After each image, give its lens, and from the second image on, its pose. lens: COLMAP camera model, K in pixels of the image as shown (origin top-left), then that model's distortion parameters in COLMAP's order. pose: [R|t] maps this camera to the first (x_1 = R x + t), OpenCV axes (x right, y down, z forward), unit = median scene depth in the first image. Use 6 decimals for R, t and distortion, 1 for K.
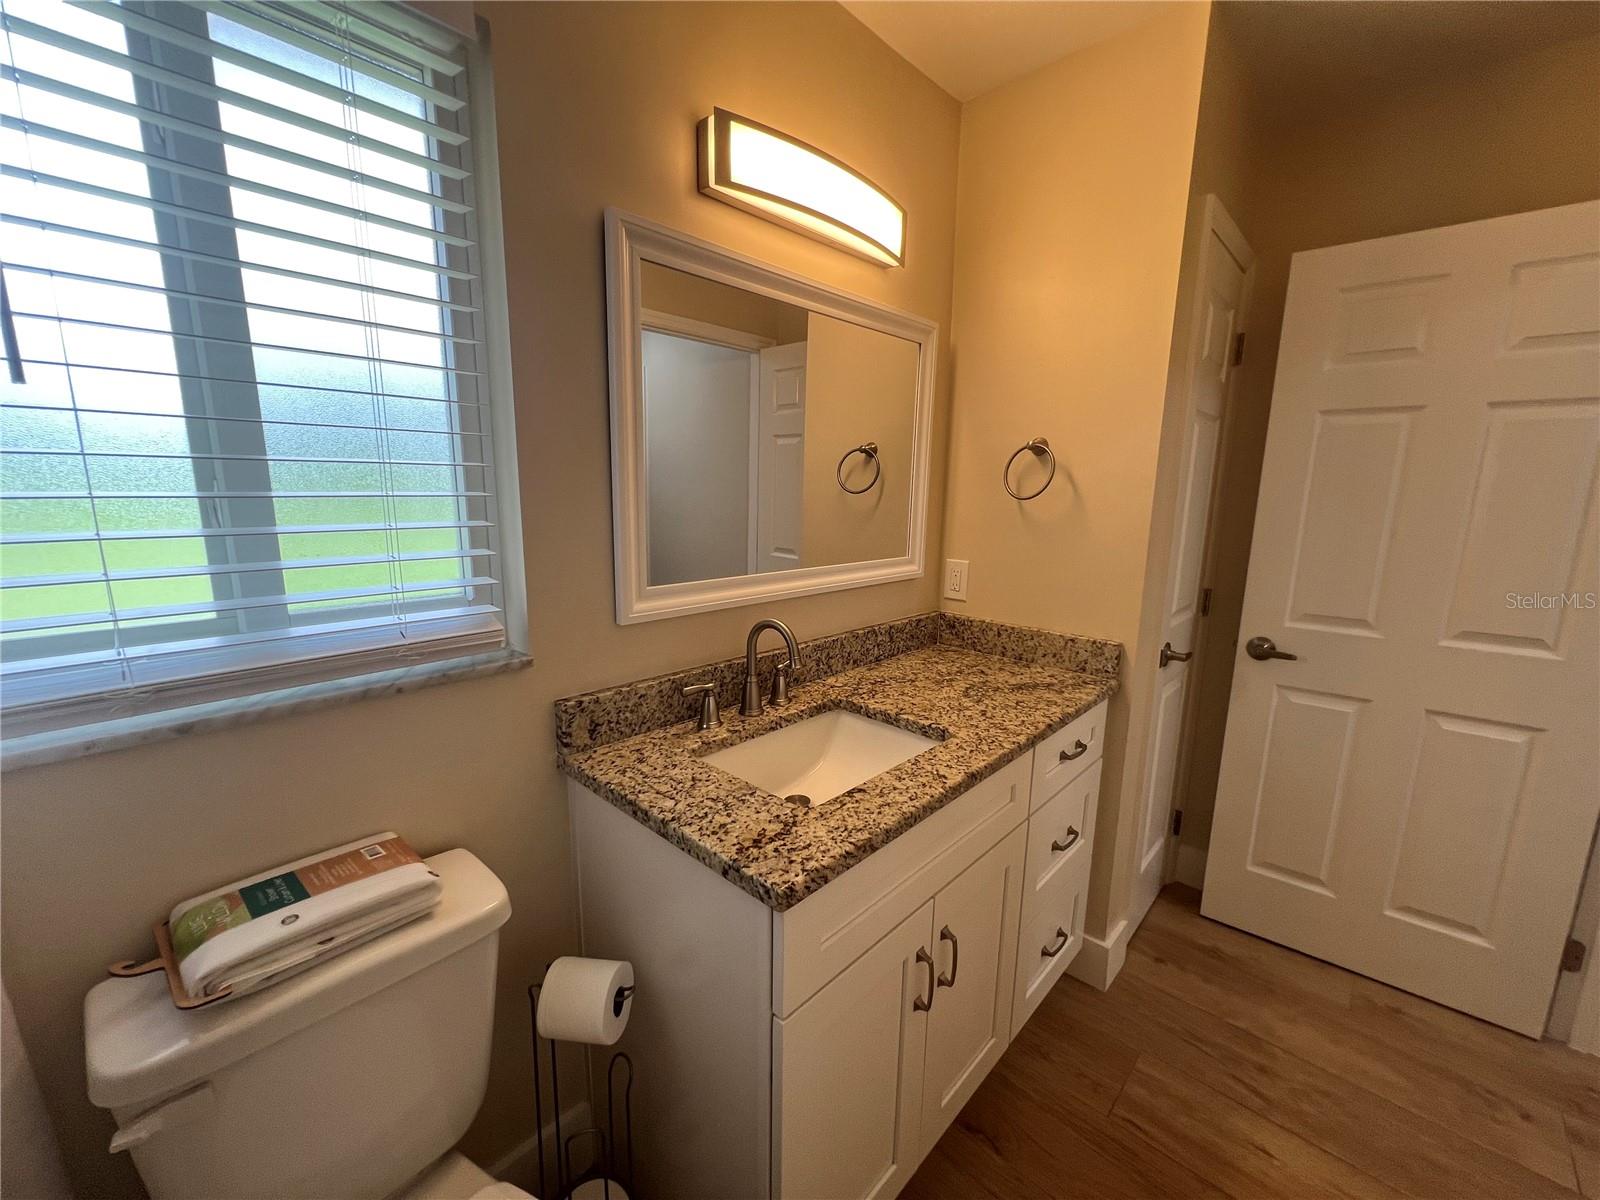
lens RADIAL K [[642.1, 0, 799.0], [0, 642.1, 602.2], [0, 0, 1]] dist [-0.002662, 0.000474]
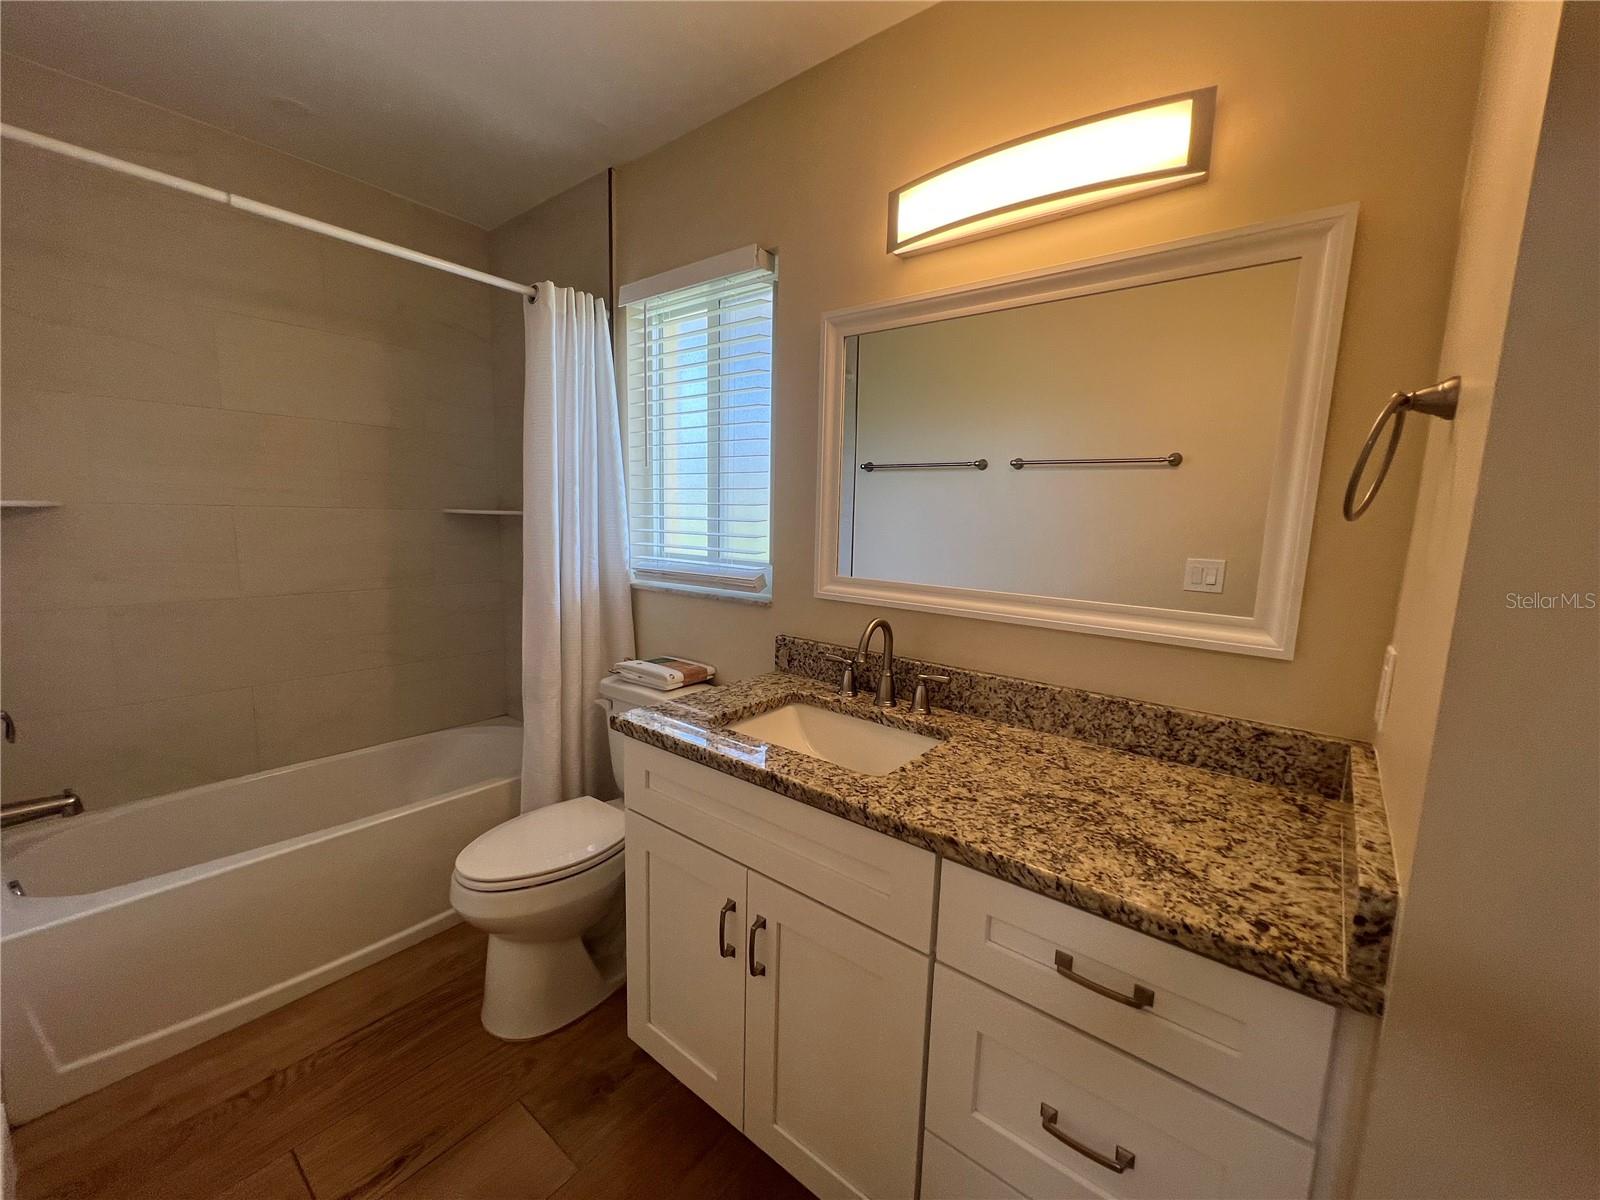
lens RADIAL K [[642.1, 0, 797.8], [0, 642.1, 600.6], [0, 0, 1]] dist [-0.002662, 0.000474]
pose [[0.092319, 0.129618, -0.987257, 0.856002], [-0.202285, 0.973257, 0.108864, -0.078884], [0.974966, 0.189657, 0.116070, 0.610117]]
